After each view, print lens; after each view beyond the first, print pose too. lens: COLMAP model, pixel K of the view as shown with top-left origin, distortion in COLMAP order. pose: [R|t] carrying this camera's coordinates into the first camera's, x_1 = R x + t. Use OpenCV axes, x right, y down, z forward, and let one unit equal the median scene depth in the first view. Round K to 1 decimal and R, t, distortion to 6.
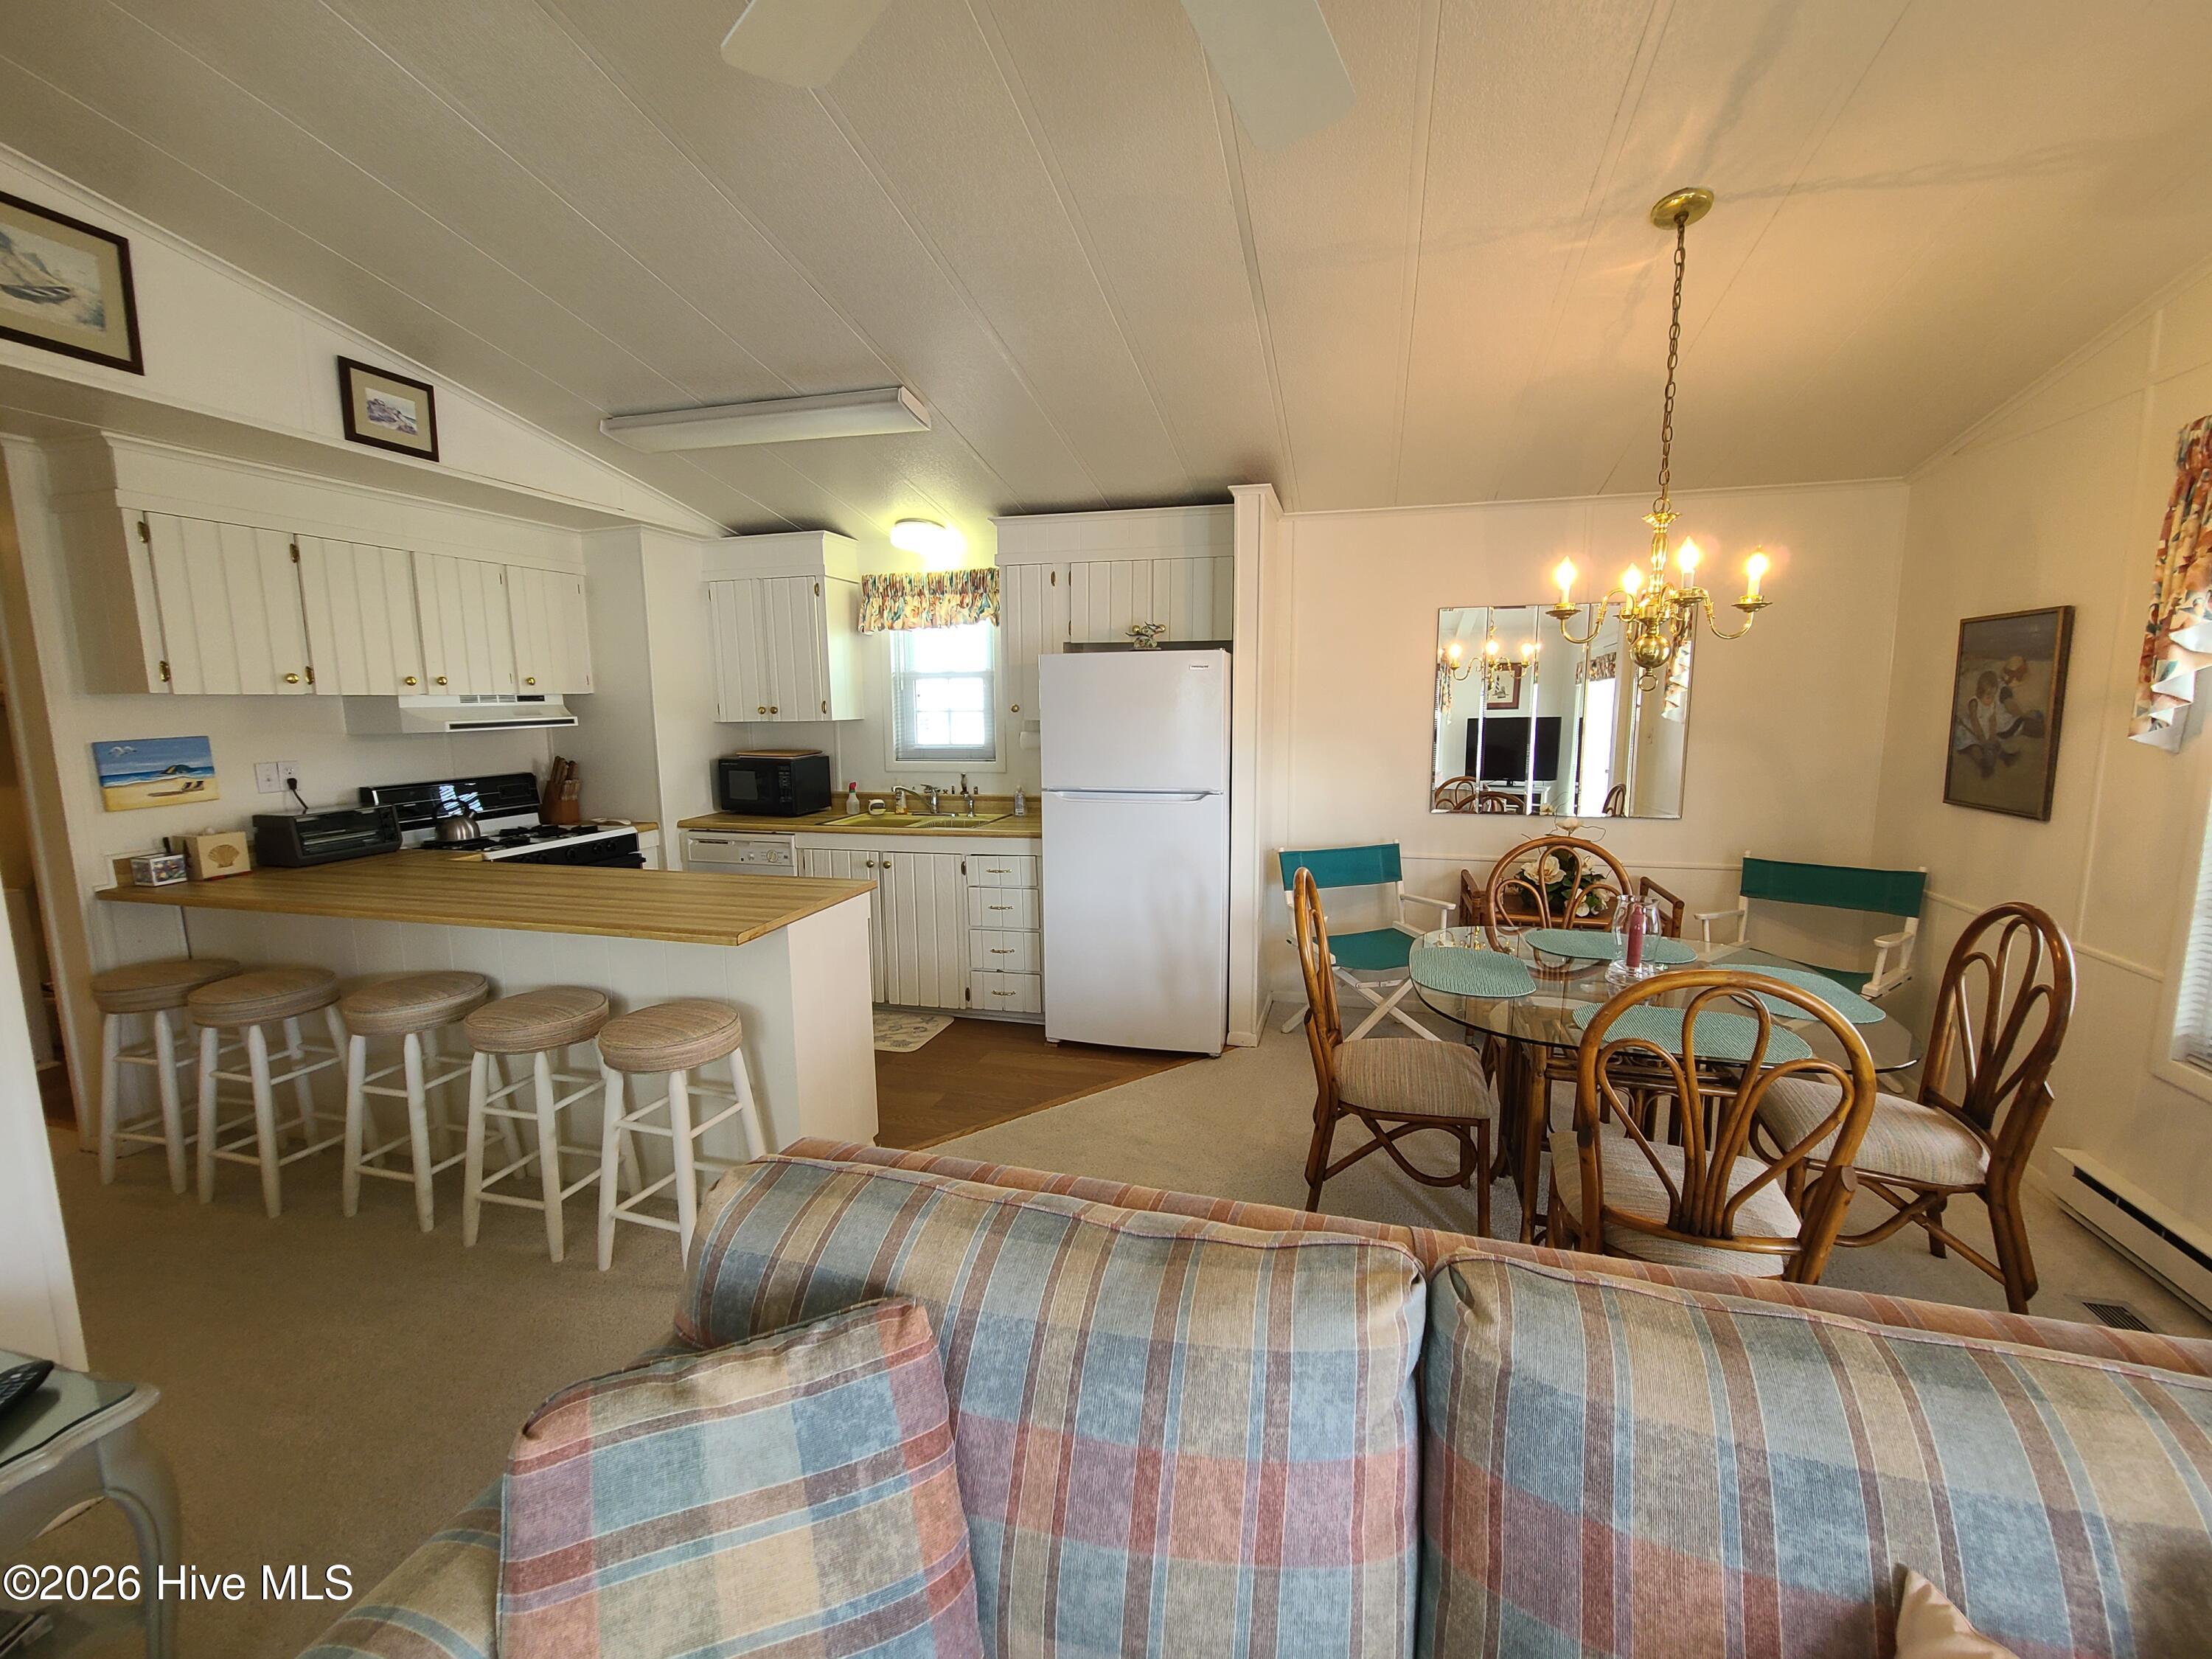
lens RADIAL K [[909.3, 0, 1116.0], [0, 909.3, 827.0], [0, 0, 1]] dist [0.003659, -0.003217]
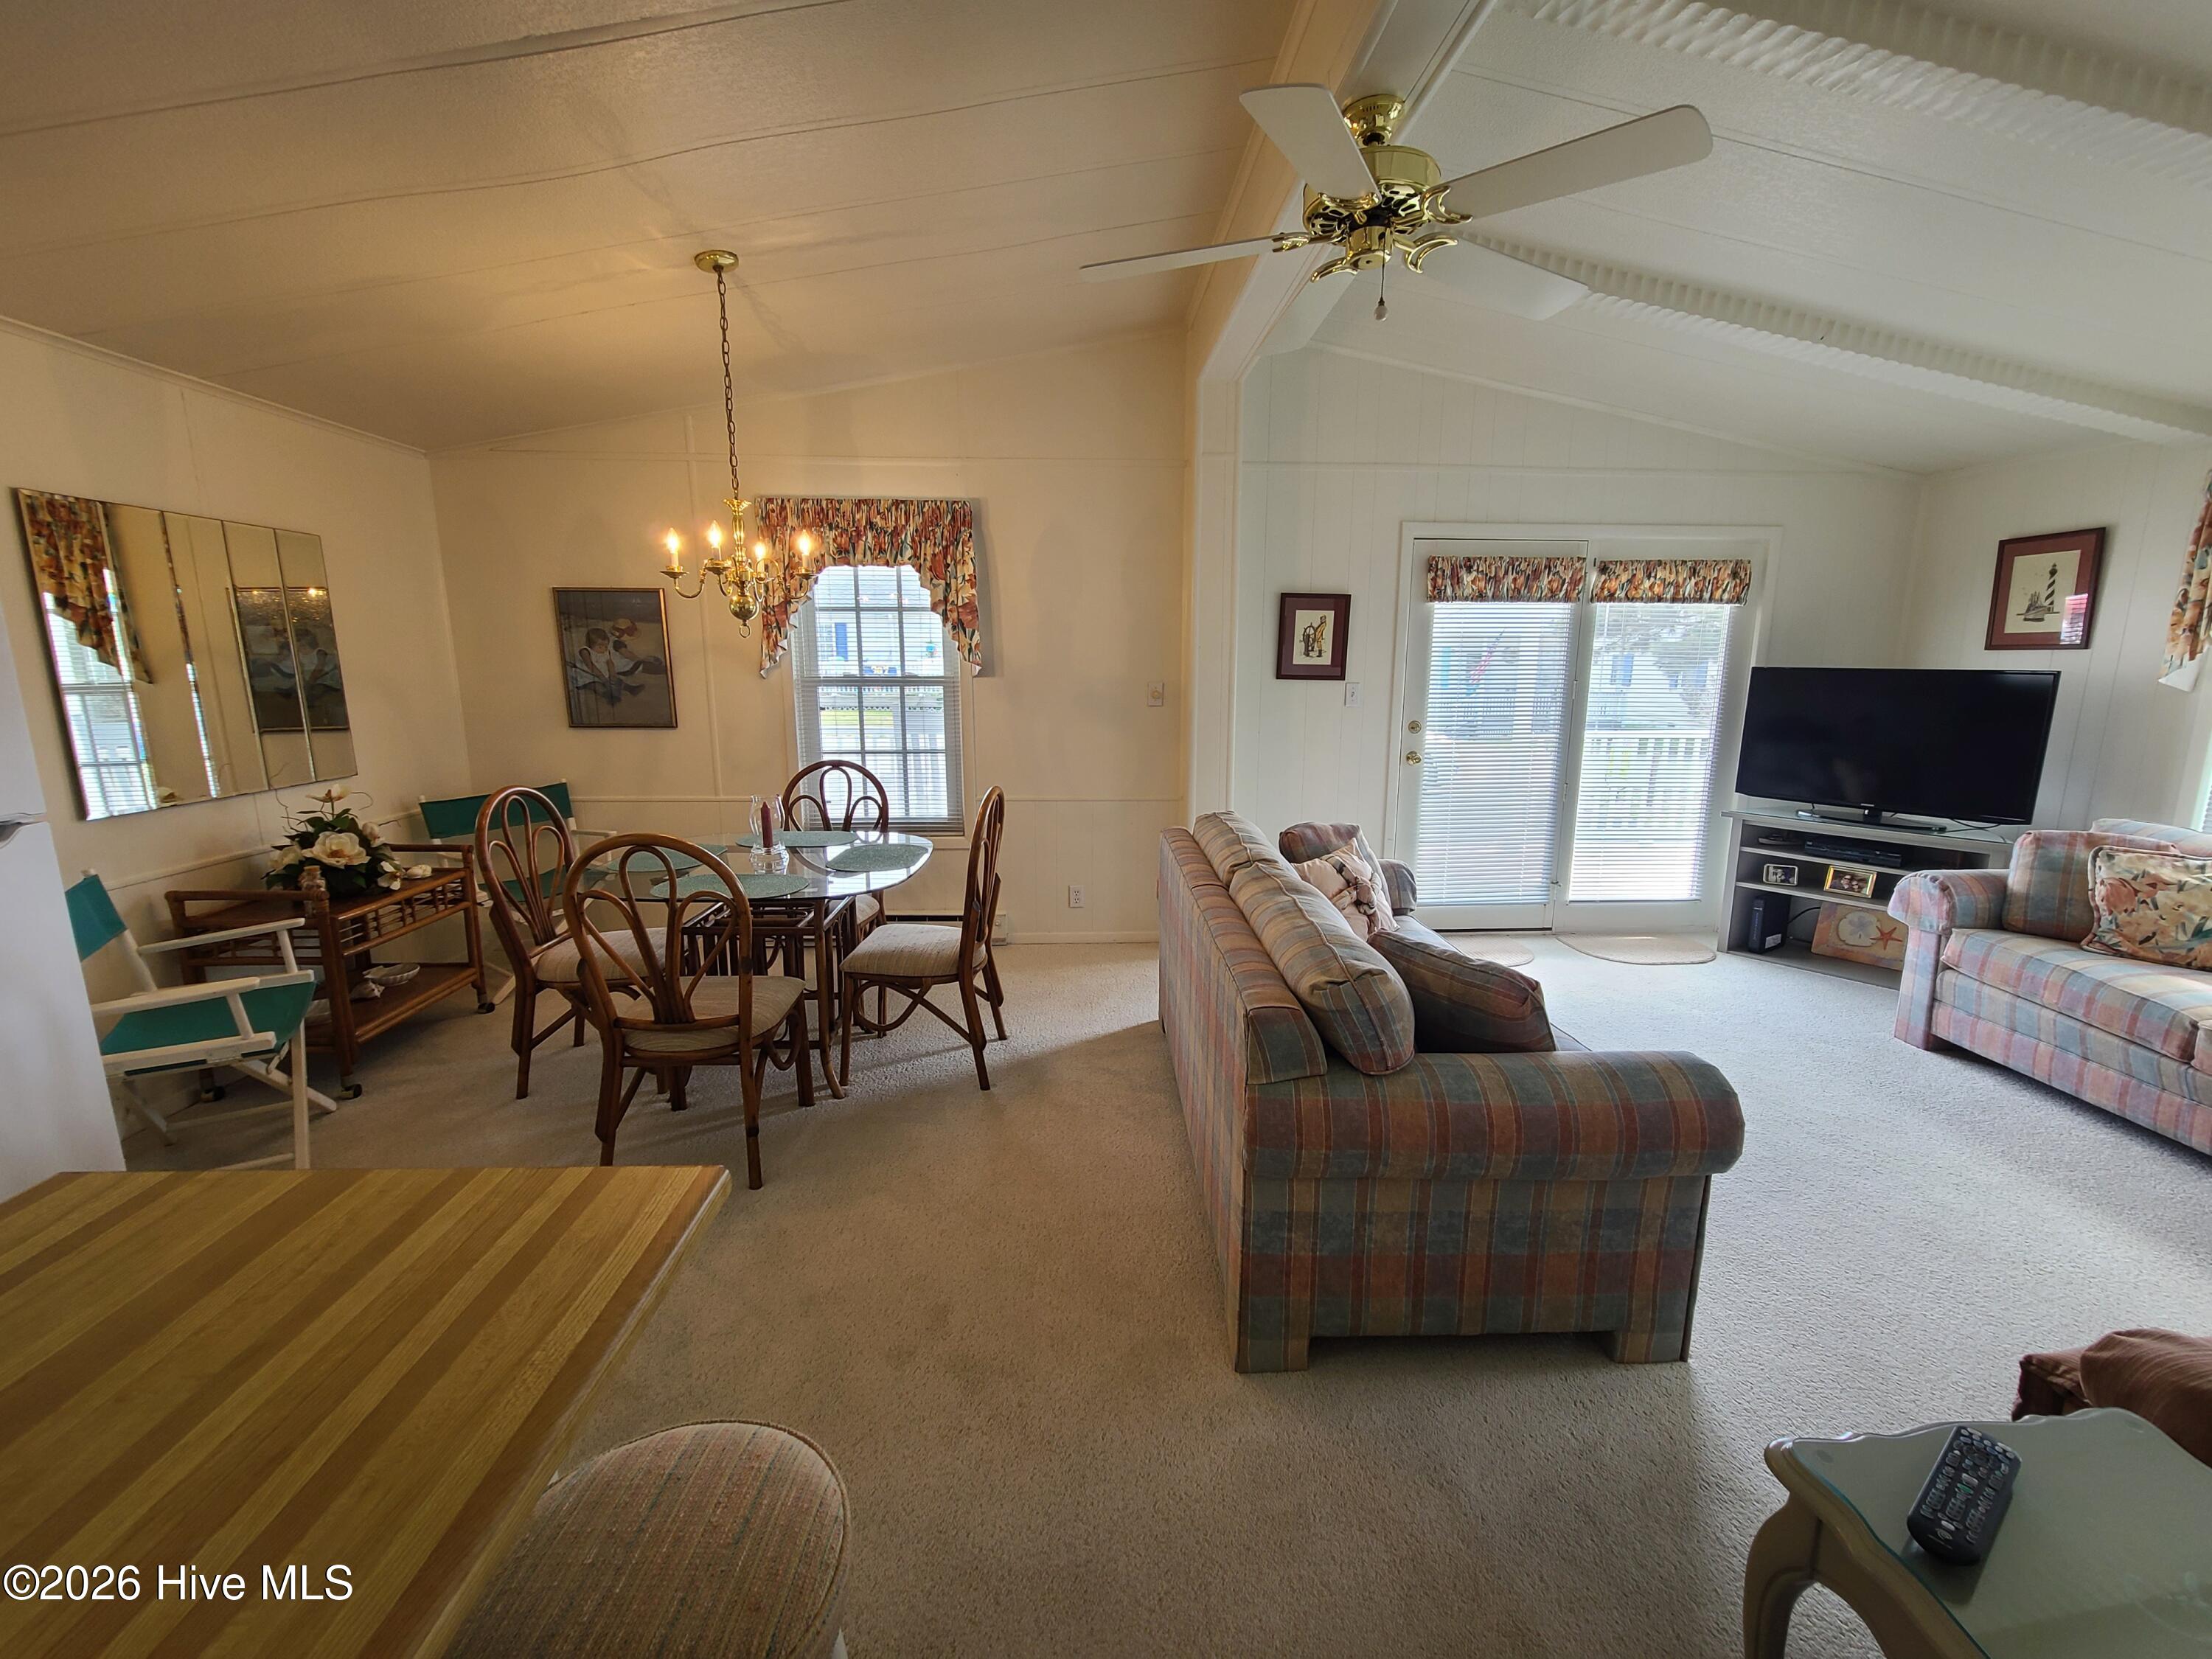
lens RADIAL K [[909.3, 0, 1112.2], [0, 909.3, 832.7], [0, 0, 1]] dist [0.003659, -0.003217]
pose [[-0.309654, -0.176768, 0.934274, -0.639939], [0.129844, 0.965503, 0.225711, -0.079787], [-0.941942, 0.191202, -0.276019, 0.690701]]
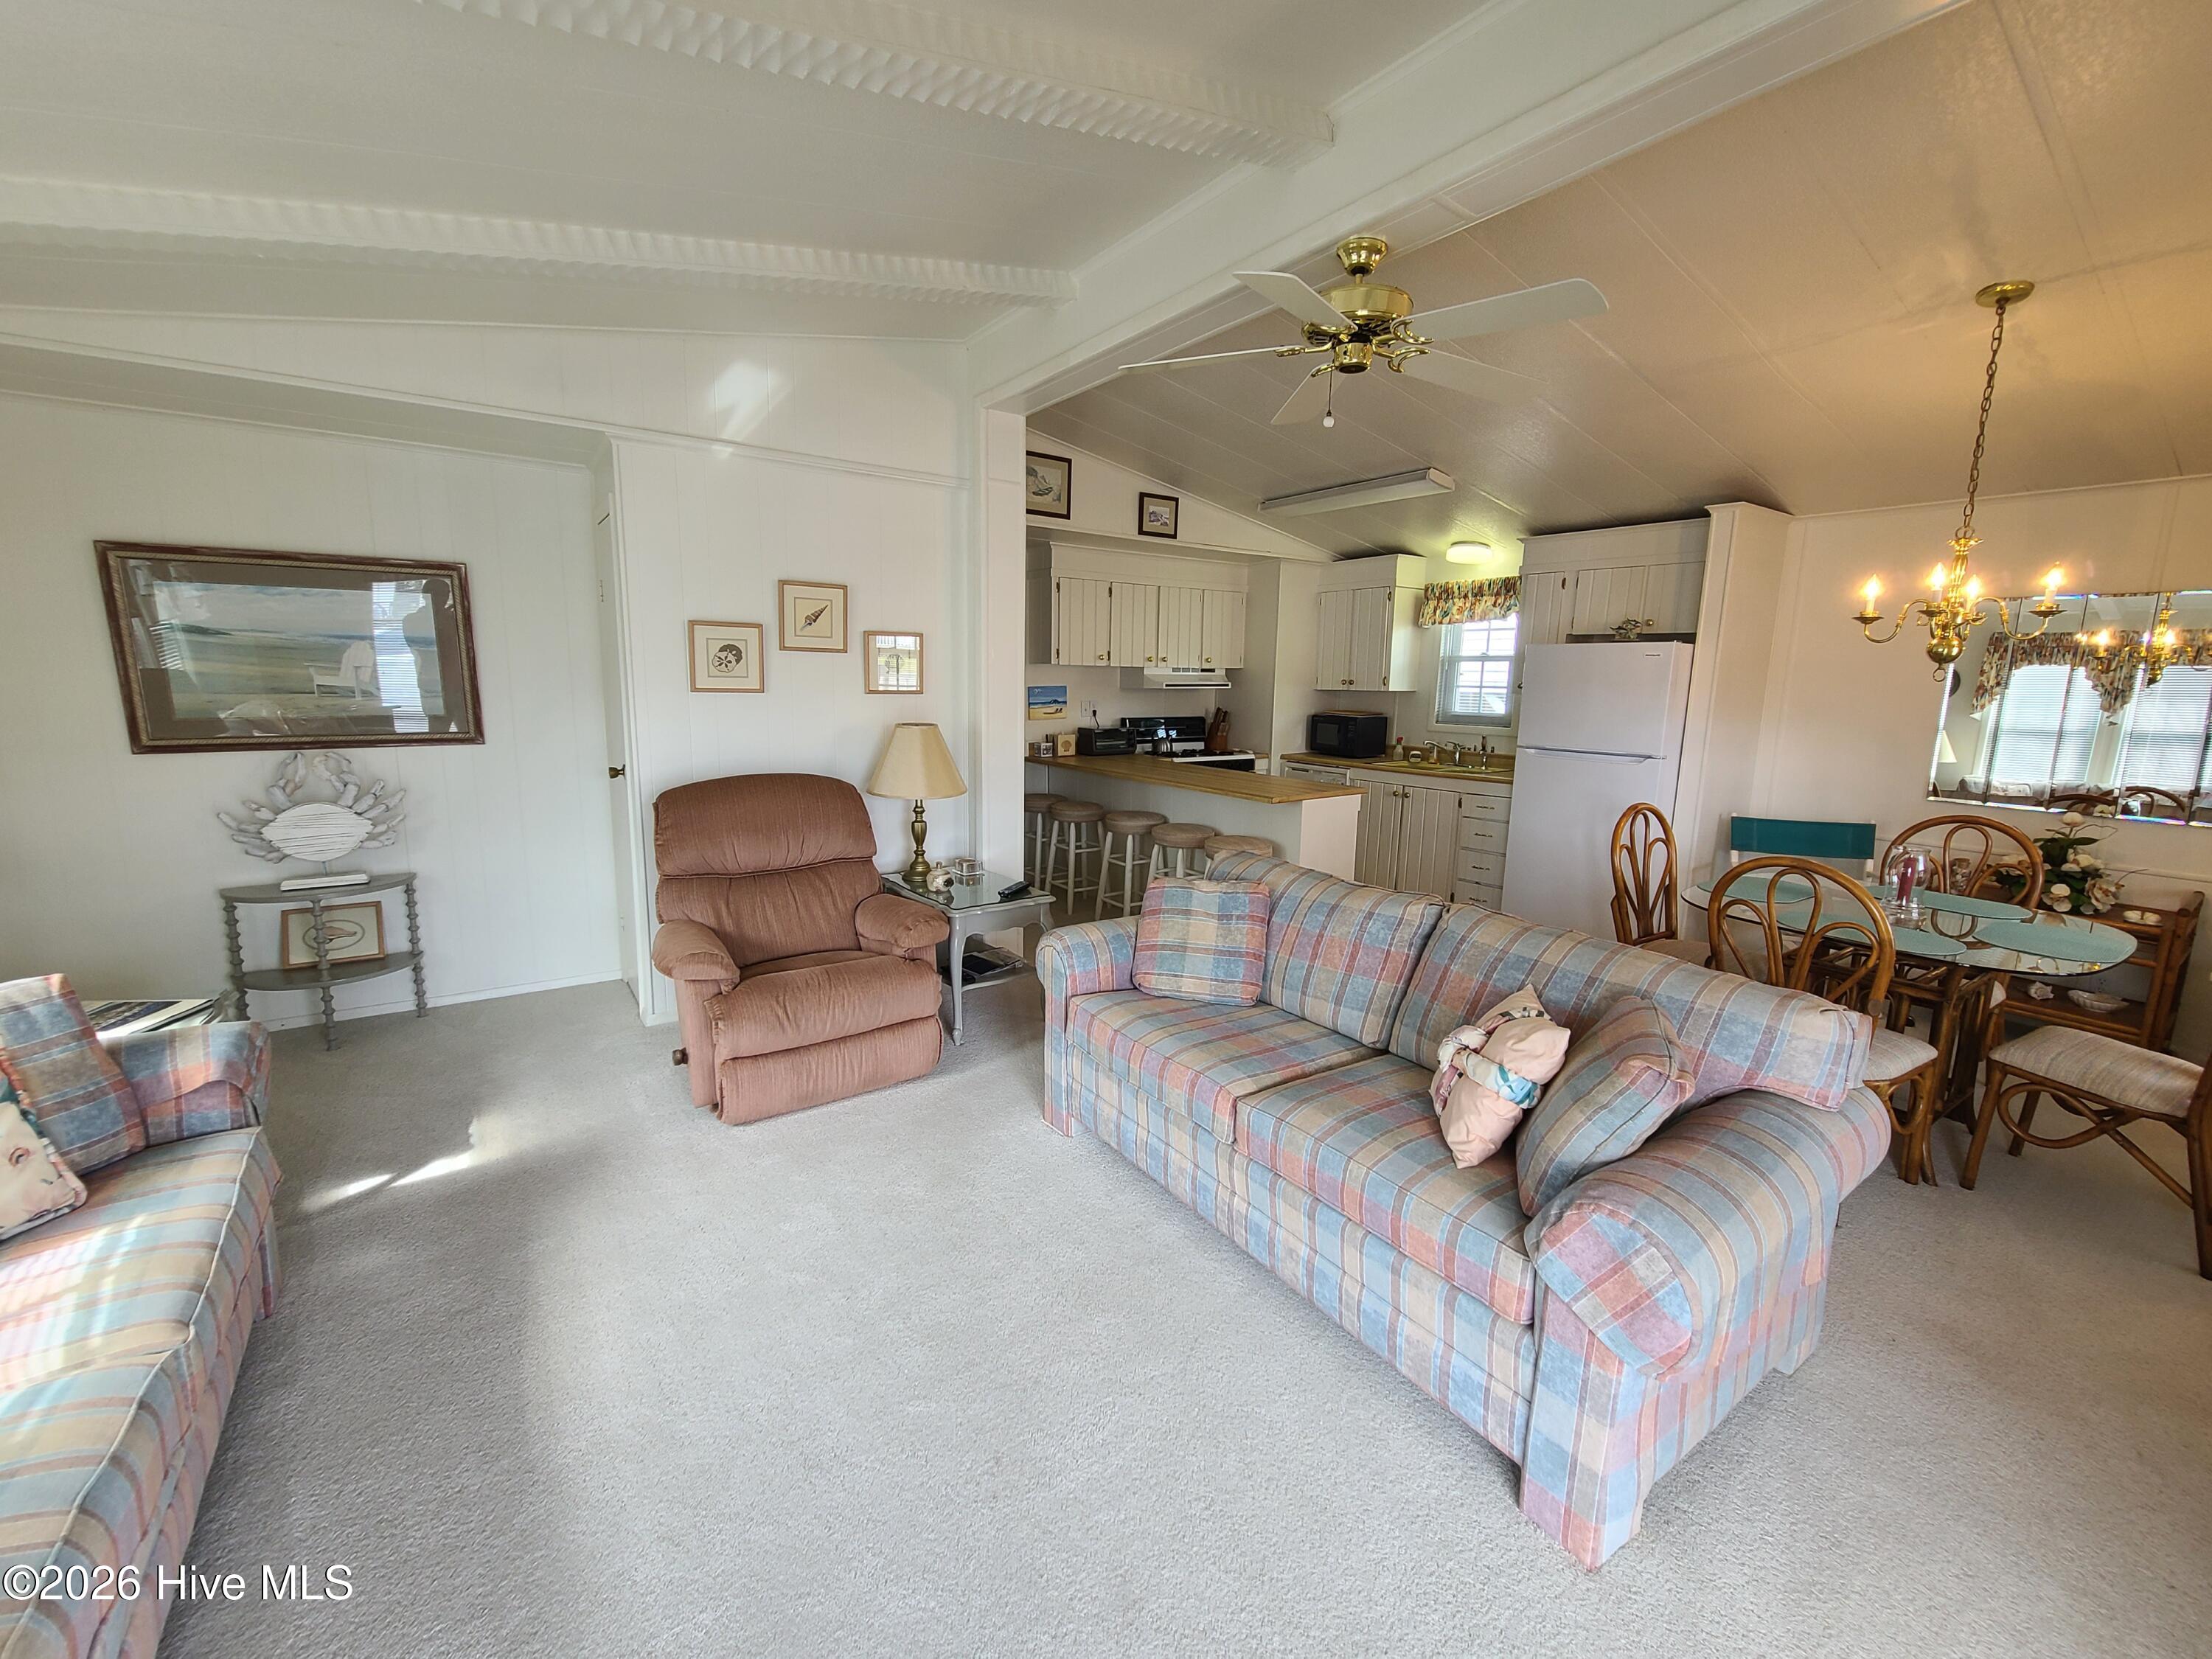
lens RADIAL K [[909.3, 0, 1115.7], [0, 909.3, 825.6], [0, 0, 1]] dist [0.003659, -0.003217]
pose [[0.769985, 0.126660, -0.625364, 0.383020], [-0.113110, 0.991672, 0.061583, 0.071117], [0.627956, 0.023316, 0.777899, -0.492507]]
